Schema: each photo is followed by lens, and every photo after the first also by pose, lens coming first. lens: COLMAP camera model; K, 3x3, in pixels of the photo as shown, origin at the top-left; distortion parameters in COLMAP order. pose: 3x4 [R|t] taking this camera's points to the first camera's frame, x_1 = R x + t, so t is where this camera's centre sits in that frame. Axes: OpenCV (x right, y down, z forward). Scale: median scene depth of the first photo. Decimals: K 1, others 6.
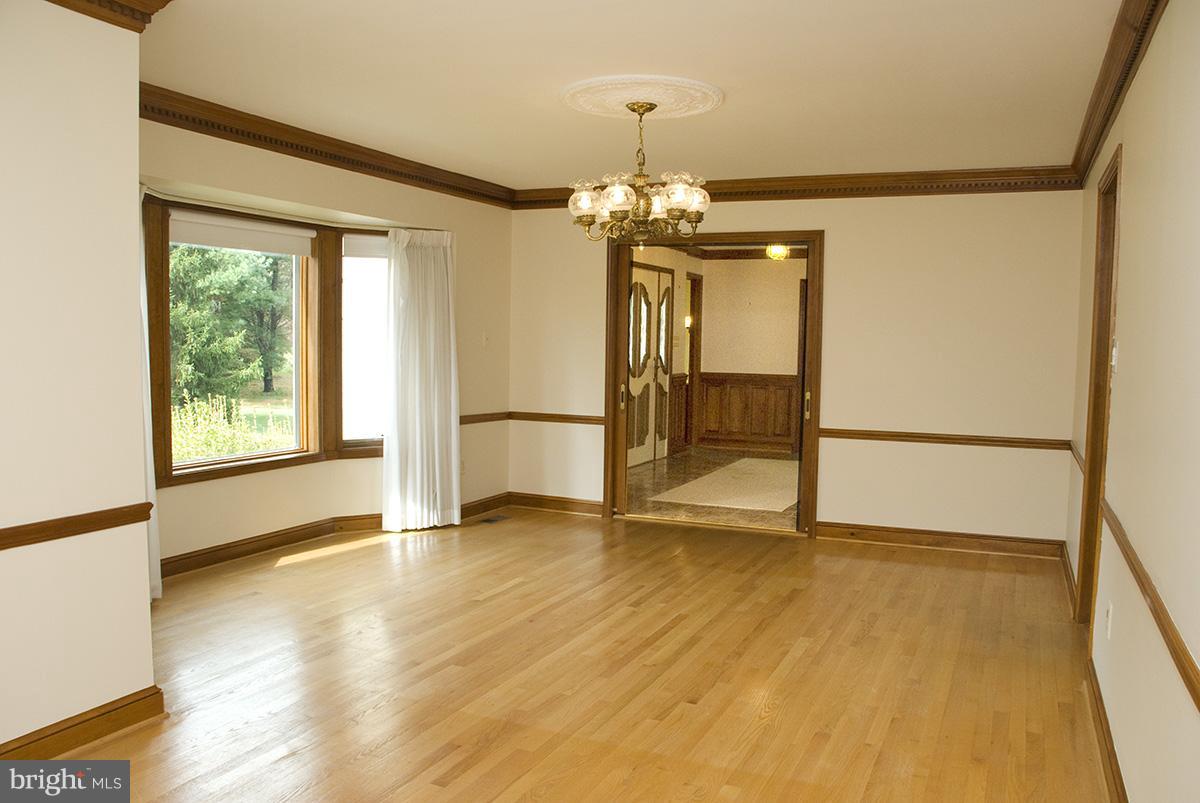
lens RADIAL K [[916.7, 0, 605.4], [0, 916.7, 404.5], [0, 0, 1]] dist [-0.152504, 0.079584]
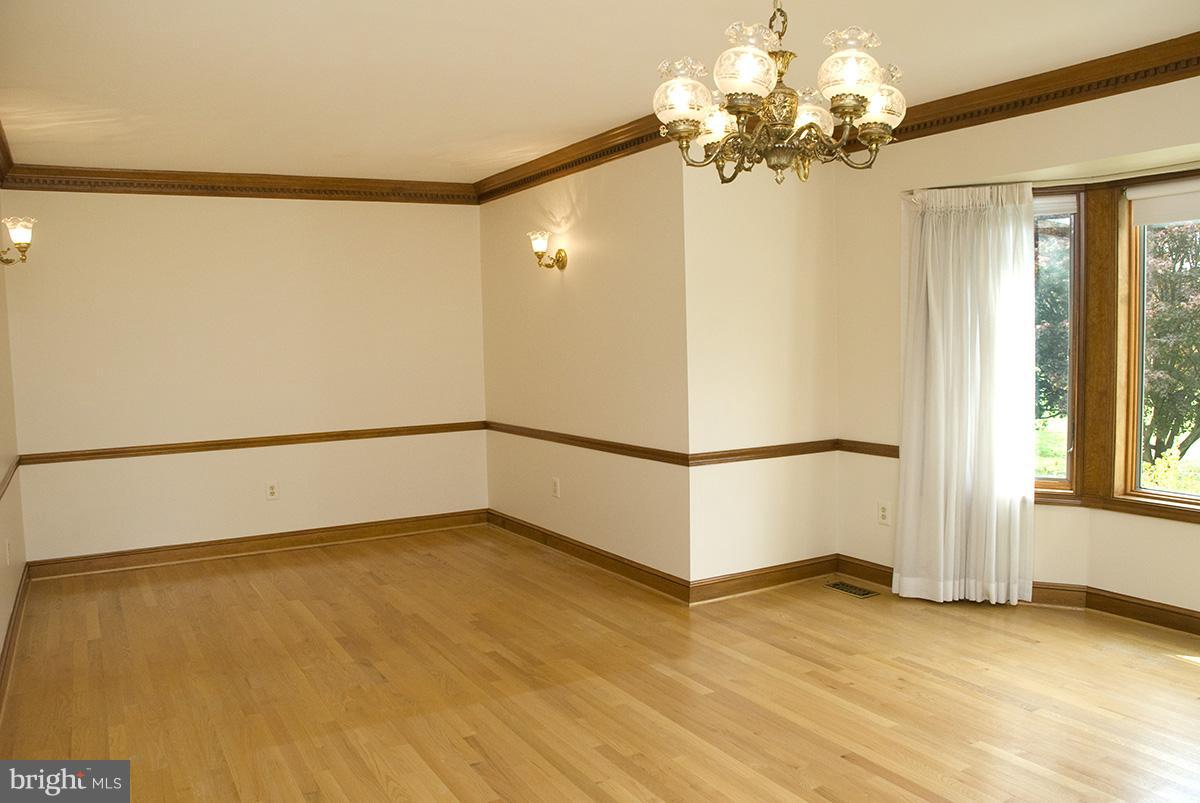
lens RADIAL K [[916.7, 0, 605.4], [0, 916.7, 404.5], [0, 0, 1]] dist [-0.152504, 0.079584]
pose [[-0.562007, 0.056230, -0.825219, 0.636329], [-0.055020, 0.992935, 0.105129, -0.095450], [0.825301, 0.104486, -0.554943, 1.376327]]
